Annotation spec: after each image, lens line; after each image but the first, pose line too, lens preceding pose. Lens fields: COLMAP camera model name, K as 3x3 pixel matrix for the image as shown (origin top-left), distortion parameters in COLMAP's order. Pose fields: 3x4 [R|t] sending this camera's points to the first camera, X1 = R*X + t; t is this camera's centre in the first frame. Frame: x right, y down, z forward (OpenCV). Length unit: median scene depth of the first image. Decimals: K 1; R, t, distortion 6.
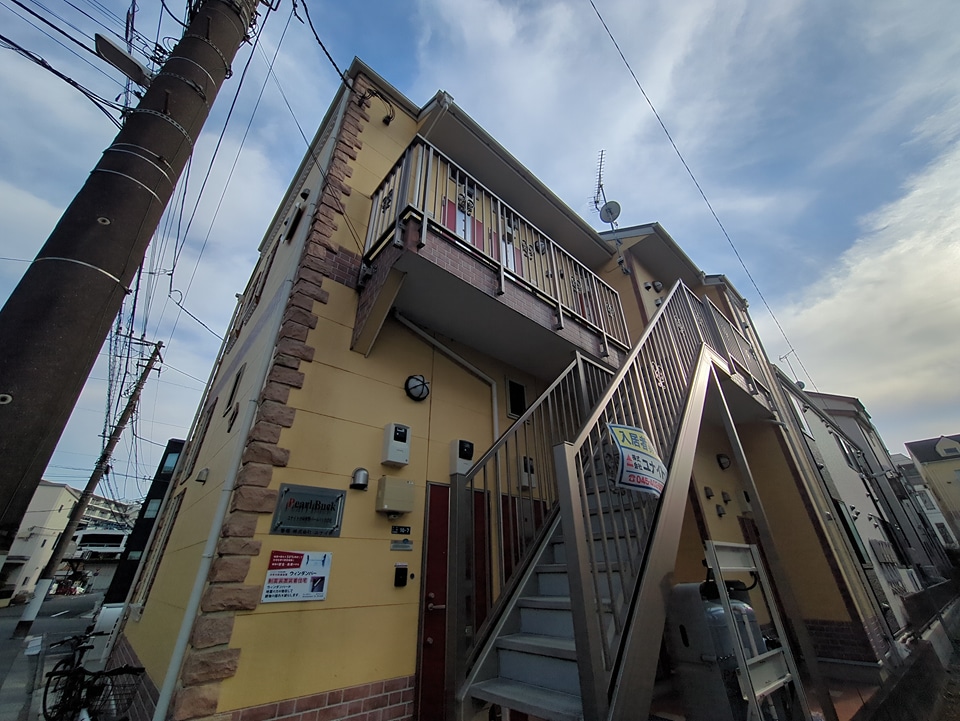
lens RADIAL K [[376.0, 0, 483.2], [0, 376.0, 363.7], [0, 0, 1]] dist [-0.003183, 0.001834]
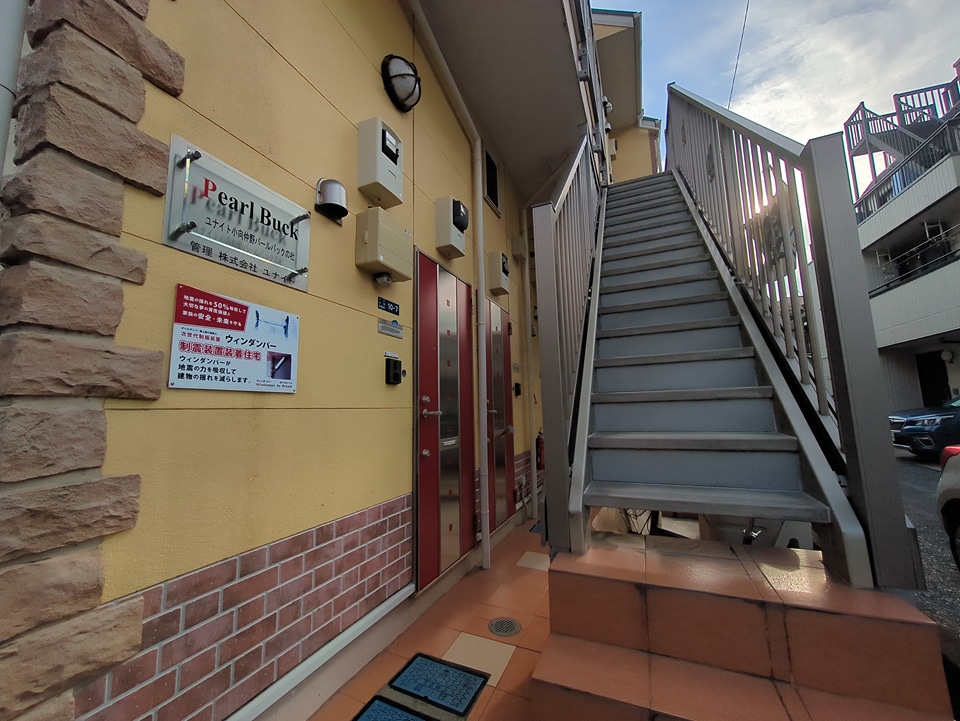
lens RADIAL K [[376.0, 0, 480.0], [0, 376.0, 360.0], [0, 0, 1]] dist [-0.003183, 0.001834]
pose [[0.907792, 0.050103, 0.416417, -0.414166], [-0.195504, 0.928930, 0.314431, 0.369648], [-0.371069, -0.366849, 0.853071, 0.468404]]
